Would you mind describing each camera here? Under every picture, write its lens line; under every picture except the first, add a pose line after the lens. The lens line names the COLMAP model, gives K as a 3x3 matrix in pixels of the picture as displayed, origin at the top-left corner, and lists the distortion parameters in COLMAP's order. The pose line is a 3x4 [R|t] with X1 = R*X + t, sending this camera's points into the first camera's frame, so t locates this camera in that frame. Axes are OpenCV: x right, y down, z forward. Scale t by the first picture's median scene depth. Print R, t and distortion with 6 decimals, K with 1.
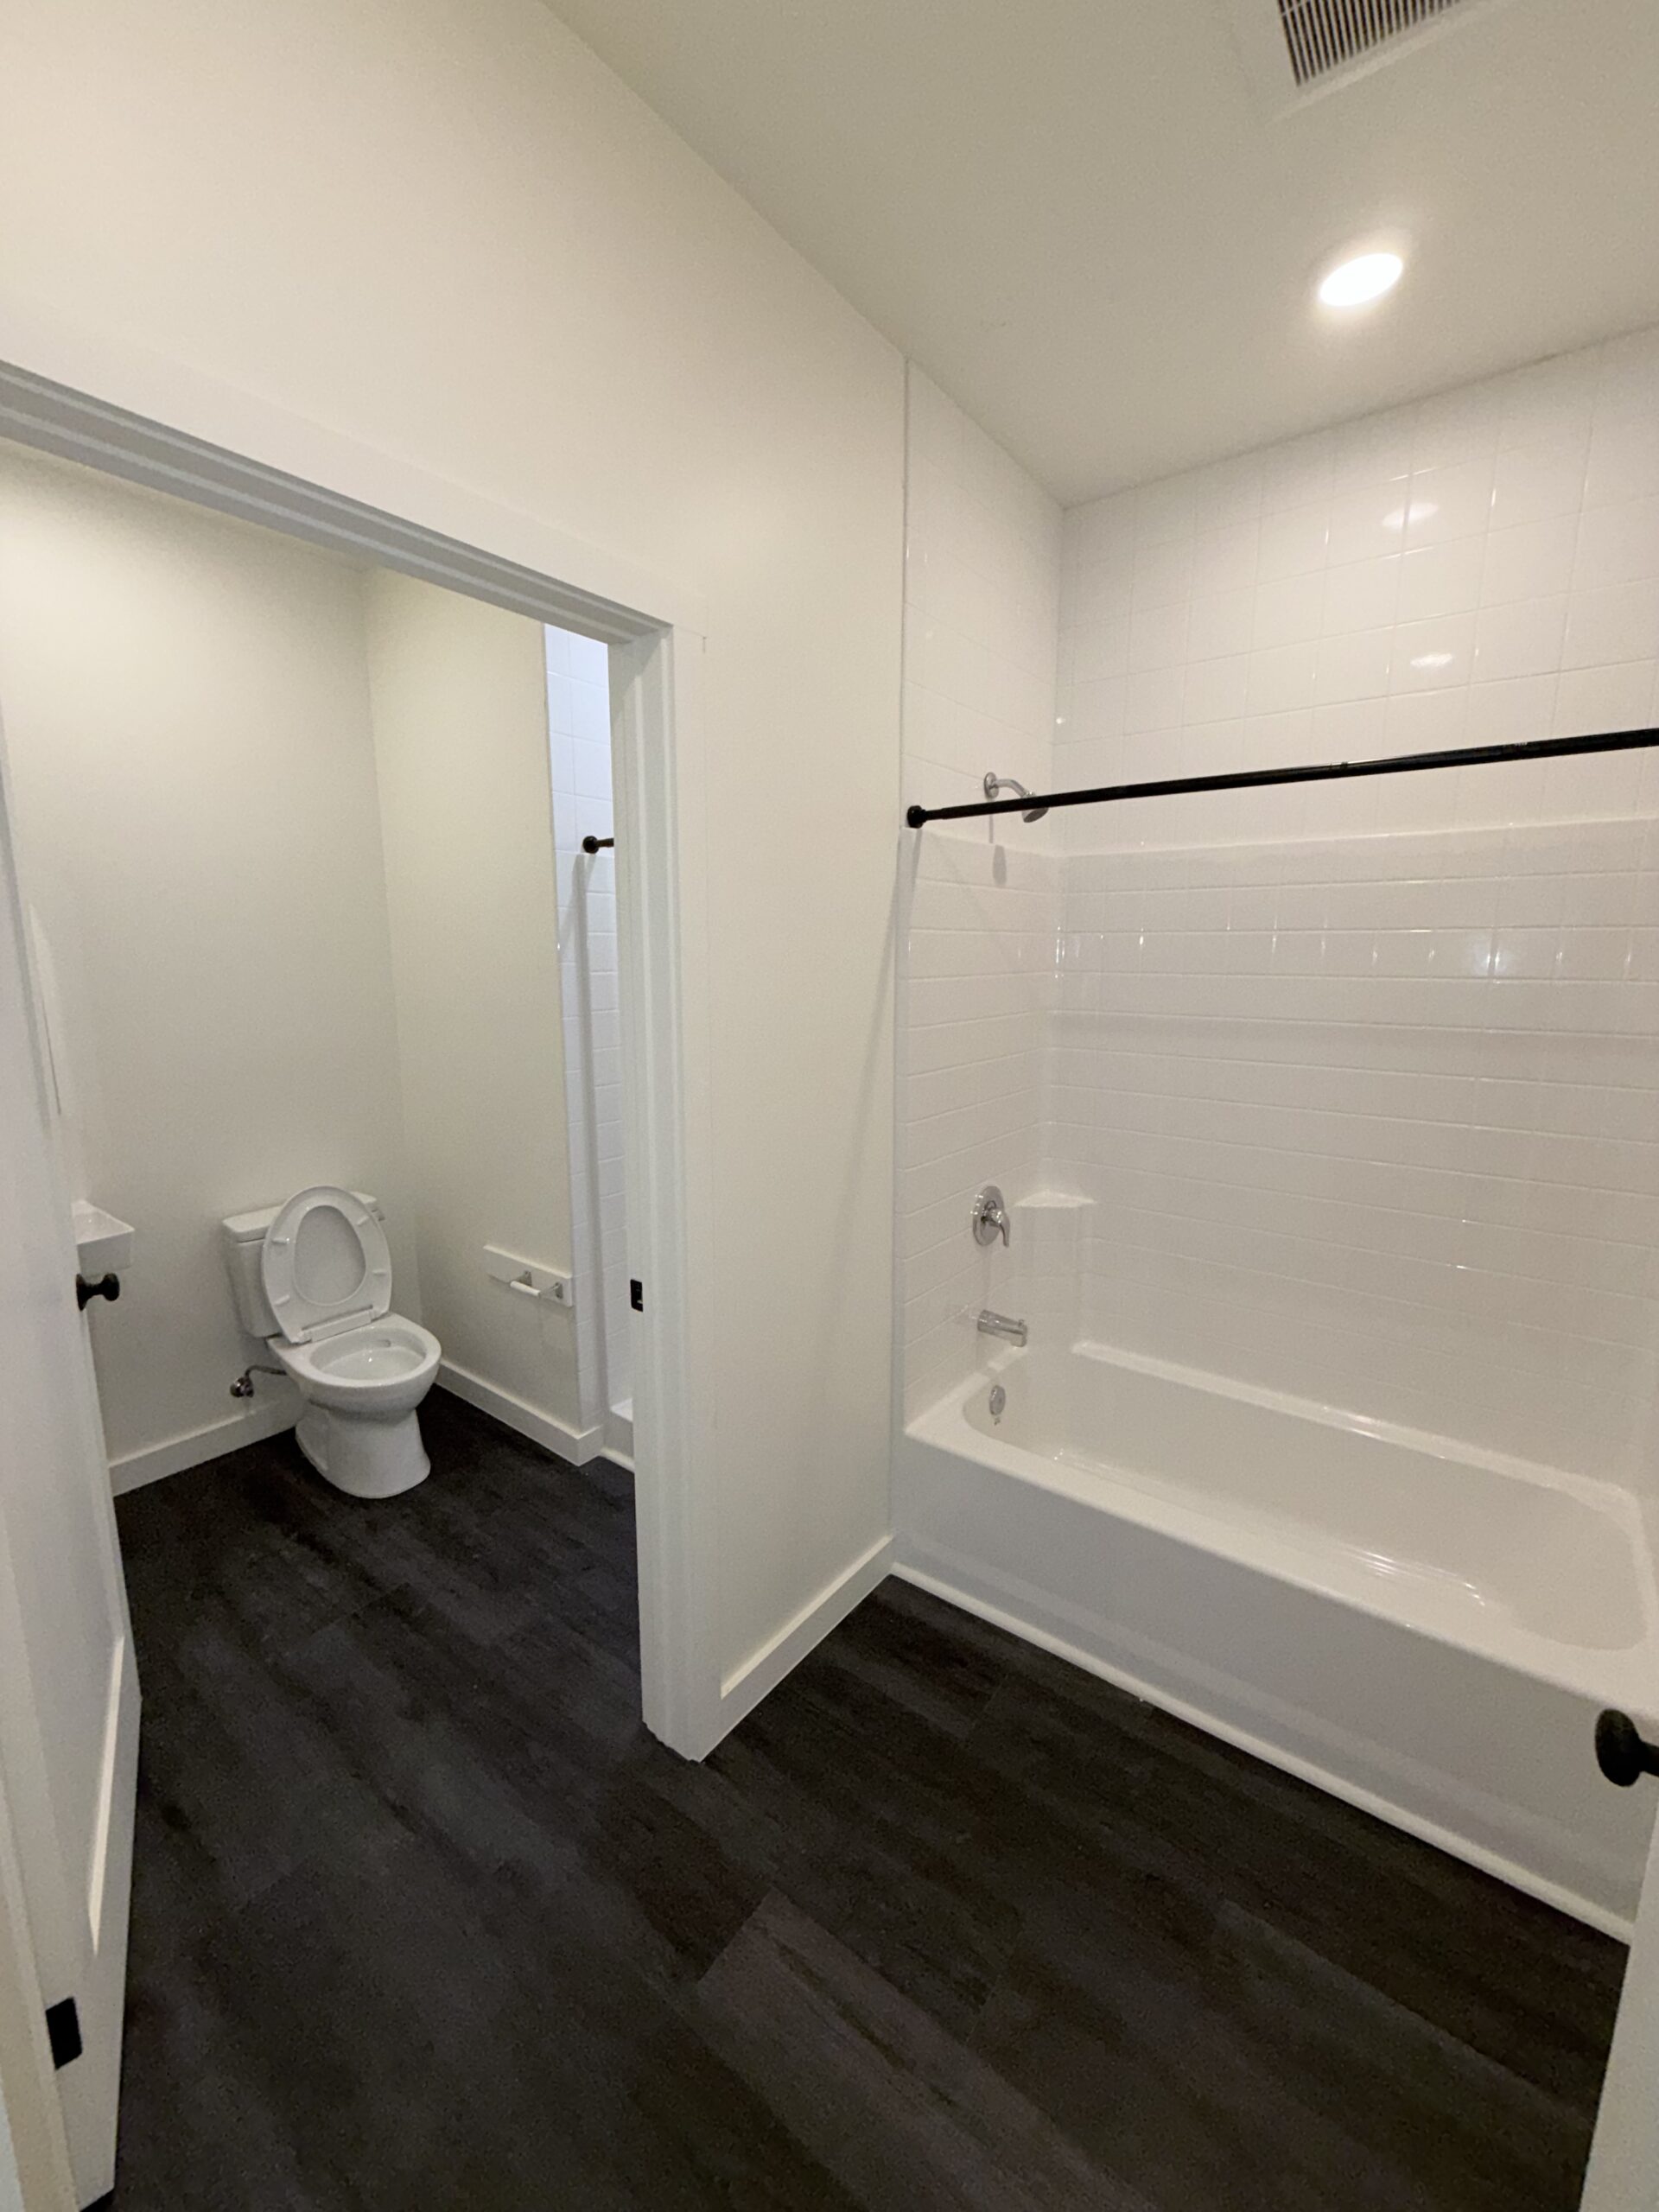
lens RADIAL K [[881.2, 0, 837.1], [0, 881.2, 1098.7], [0, 0, 1]] dist [-0.002124, -0.000214]
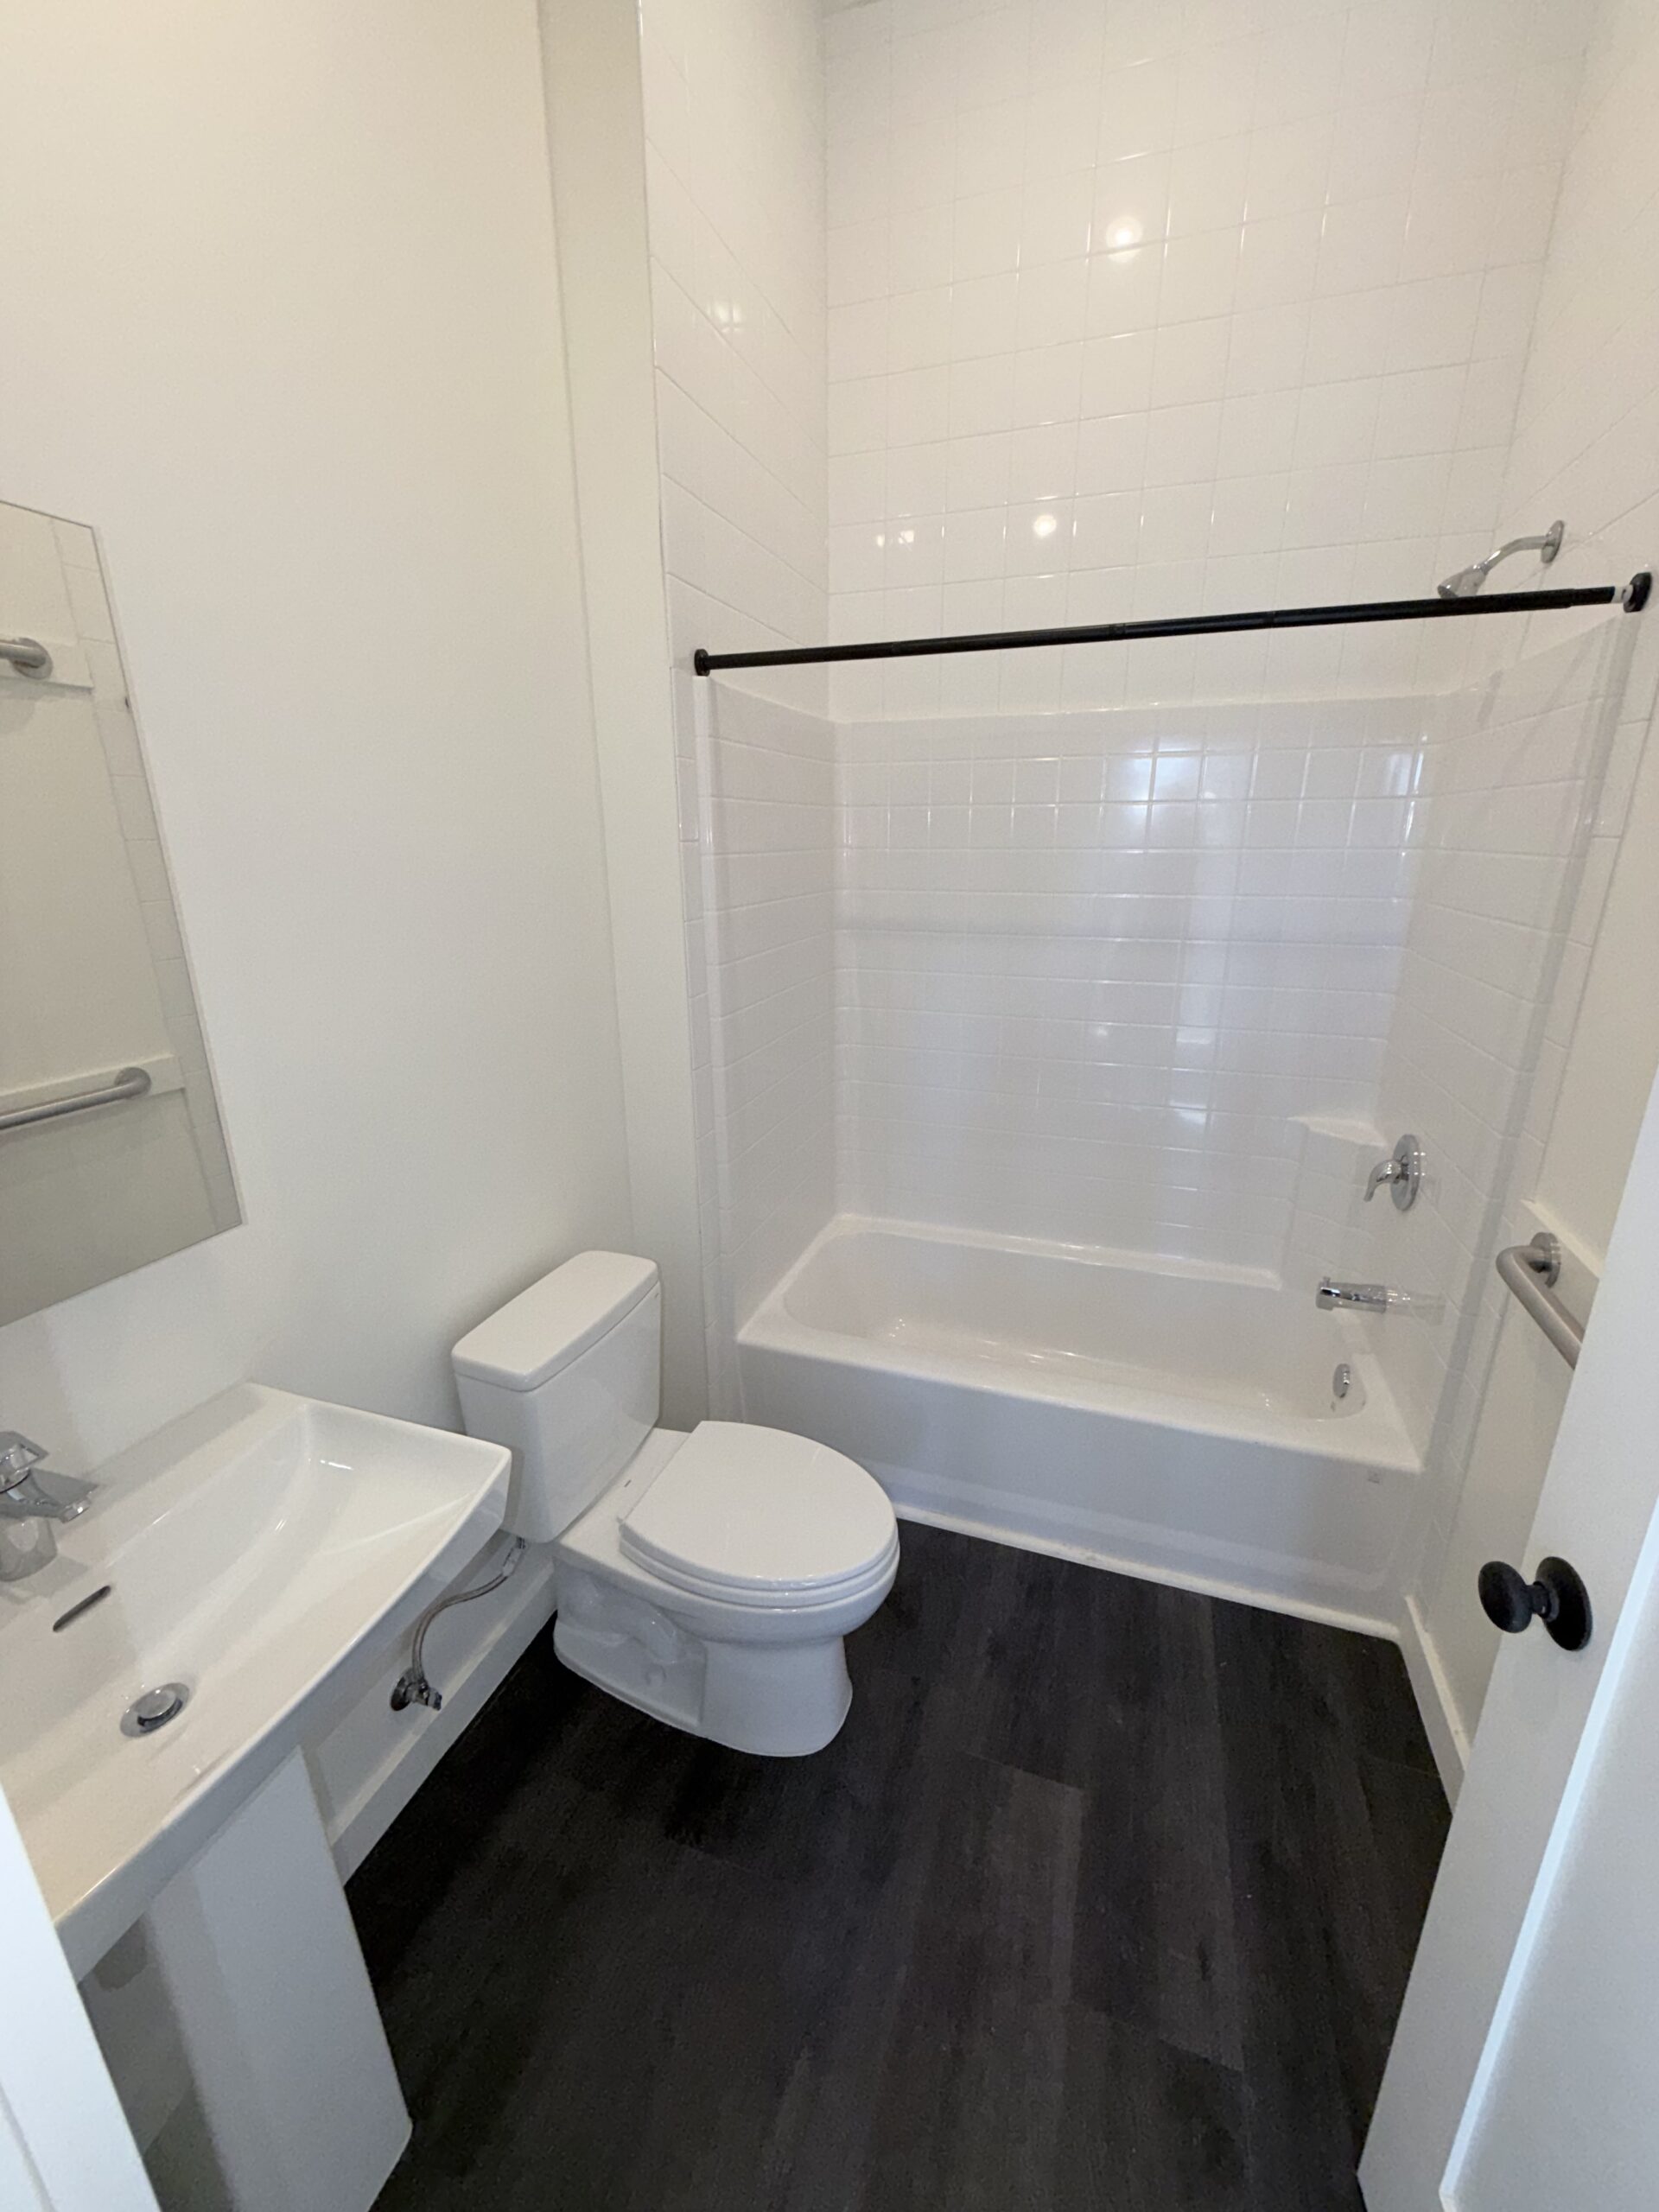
lens RADIAL K [[905.7, 0, 829.5], [0, 905.7, 1106.0], [0, 0, 1]] dist [0.016444, -0.000142]
pose [[0.946879, -0.102966, 0.304661, -0.107097], [0.060089, 0.987321, 0.146926, -0.015936], [-0.315927, -0.120814, 0.941060, 0.073312]]
